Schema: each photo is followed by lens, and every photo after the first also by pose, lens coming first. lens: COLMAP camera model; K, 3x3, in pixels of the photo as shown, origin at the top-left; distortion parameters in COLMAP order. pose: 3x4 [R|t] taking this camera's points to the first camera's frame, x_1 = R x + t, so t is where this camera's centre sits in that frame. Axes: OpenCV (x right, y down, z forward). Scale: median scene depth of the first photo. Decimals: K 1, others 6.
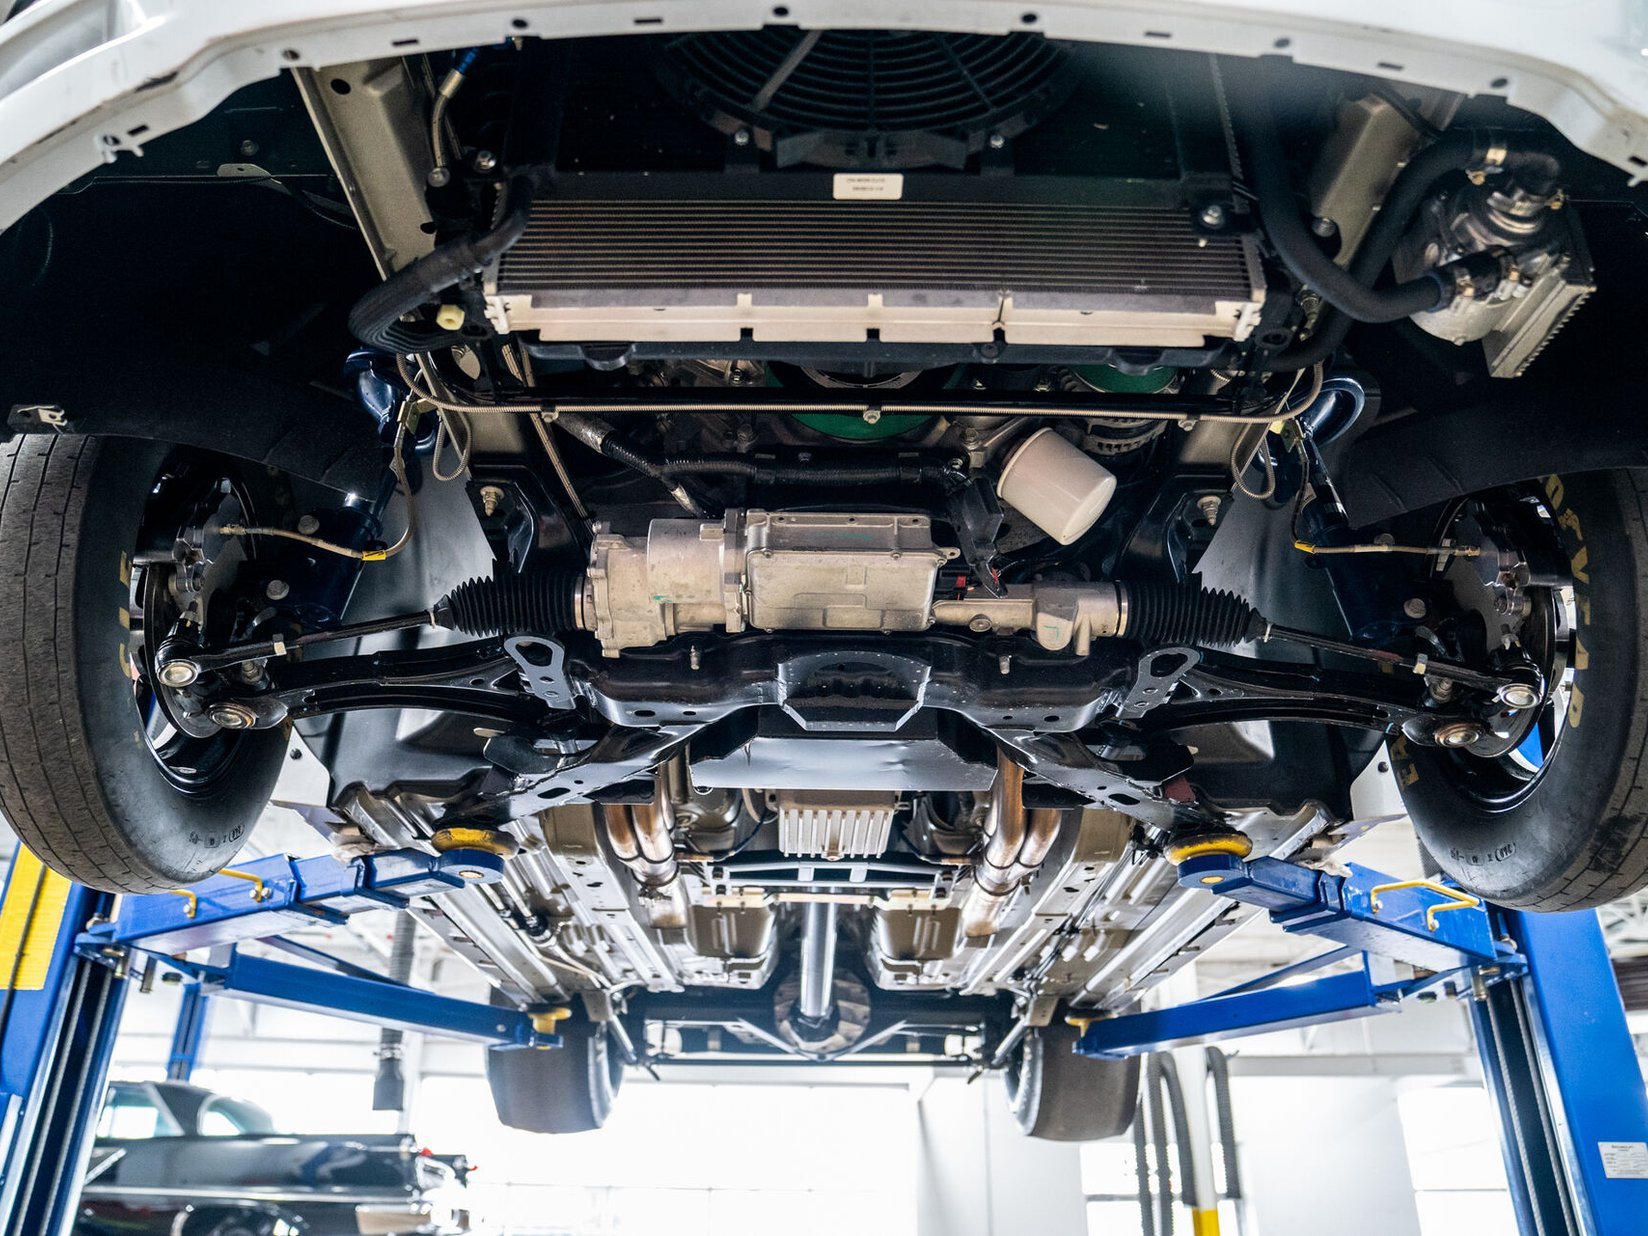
lens RADIAL K [[1285.5, 0, 824.0], [0, 1285.5, 618.0], [0, 0, 1]] dist [-0.137392, 0.098705]
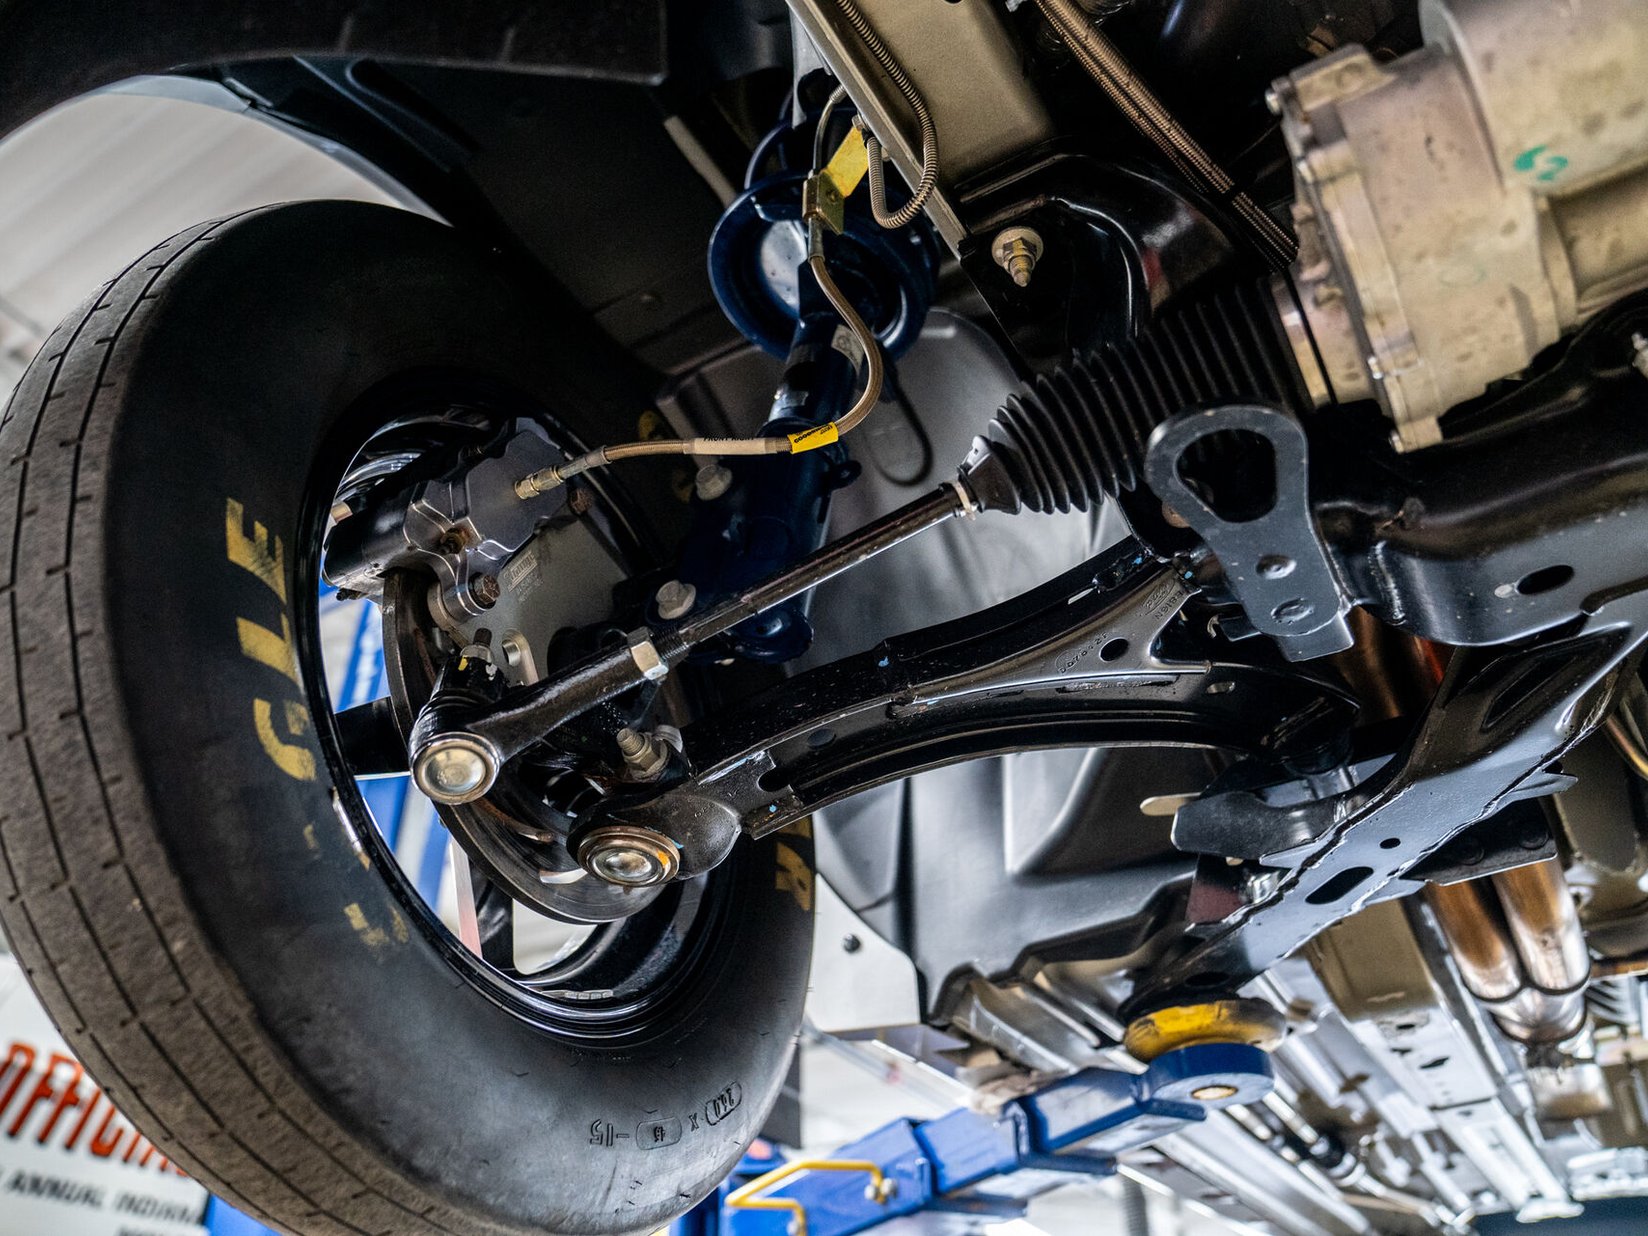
lens RADIAL K [[1285.5, 0, 824.0], [0, 1285.5, 618.0], [0, 0, 1]] dist [-0.137392, 0.098705]
pose [[0.850671, -0.326917, -0.411684, -0.132250], [0.258224, 0.941982, -0.214451, 0.082791], [0.457907, 0.076121, 0.885735, 0.431712]]
